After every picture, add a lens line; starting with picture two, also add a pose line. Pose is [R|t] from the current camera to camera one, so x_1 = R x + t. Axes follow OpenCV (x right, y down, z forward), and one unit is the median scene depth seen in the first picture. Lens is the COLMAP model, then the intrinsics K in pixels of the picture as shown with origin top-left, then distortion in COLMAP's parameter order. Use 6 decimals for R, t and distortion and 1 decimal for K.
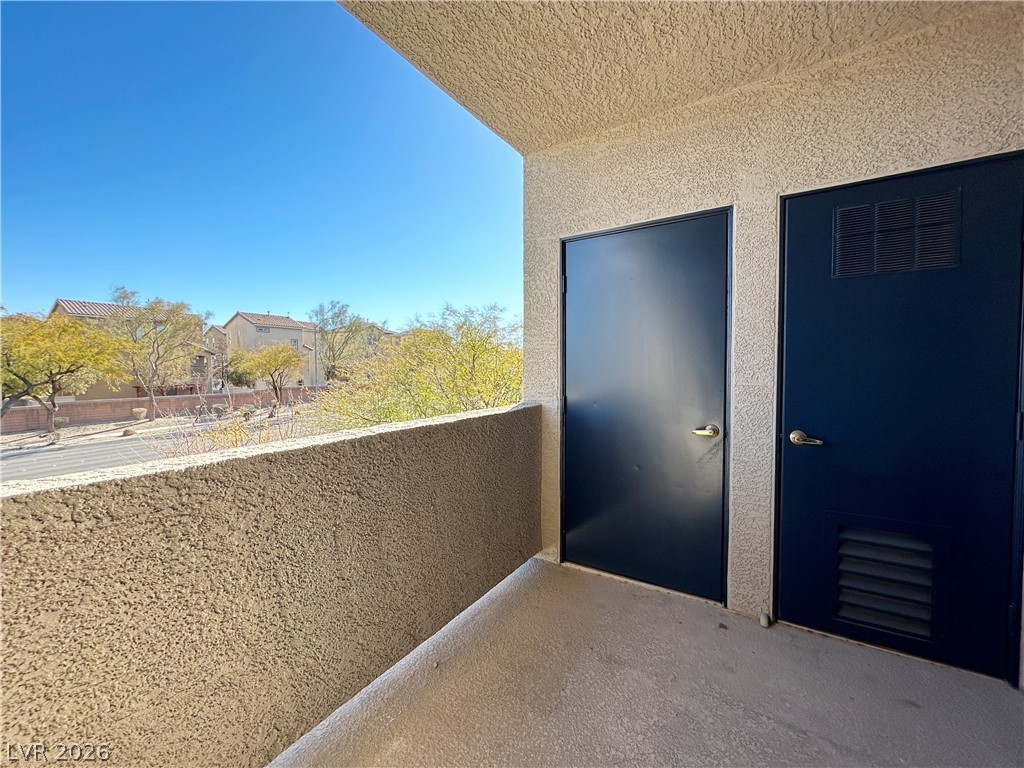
lens RADIAL K [[408.8, 0, 513.3], [0, 408.8, 383.3], [0, 0, 1]] dist [-0.001492, 0.000124]
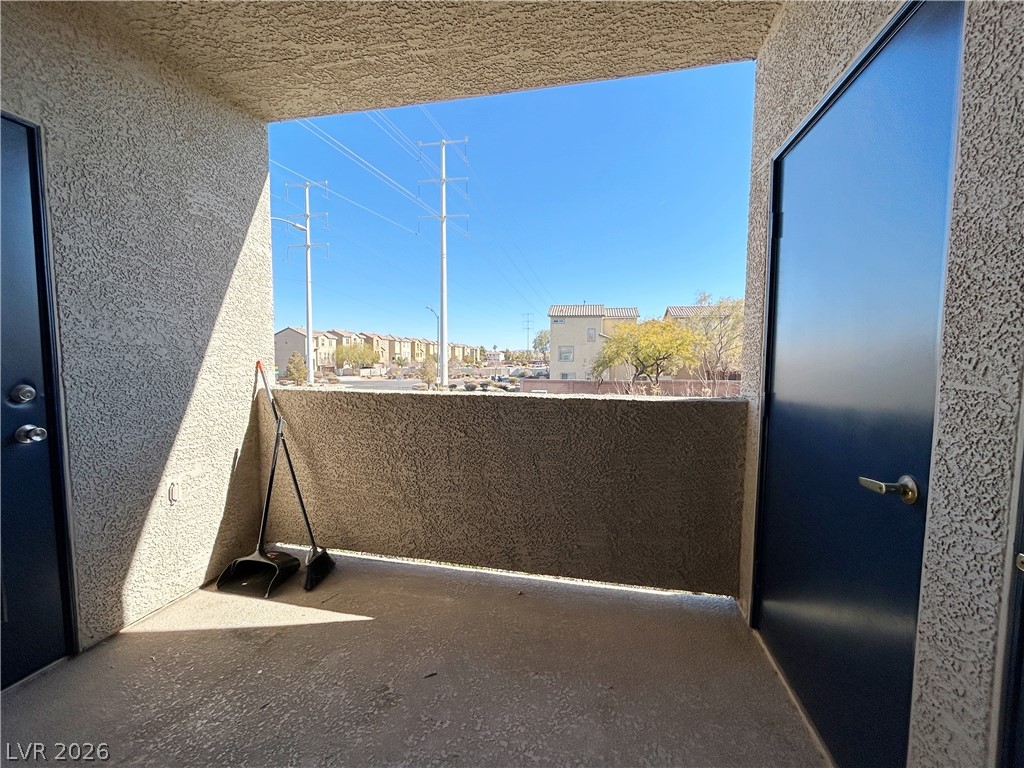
lens RADIAL K [[408.8, 0, 515.0], [0, 408.8, 383.5], [0, 0, 1]] dist [-0.001492, 0.000124]
pose [[0.350609, 0.071768, -0.933768, 0.855663], [-0.047032, 0.997151, 0.058980, -0.004578], [0.935340, 0.023238, 0.352986, 0.512277]]
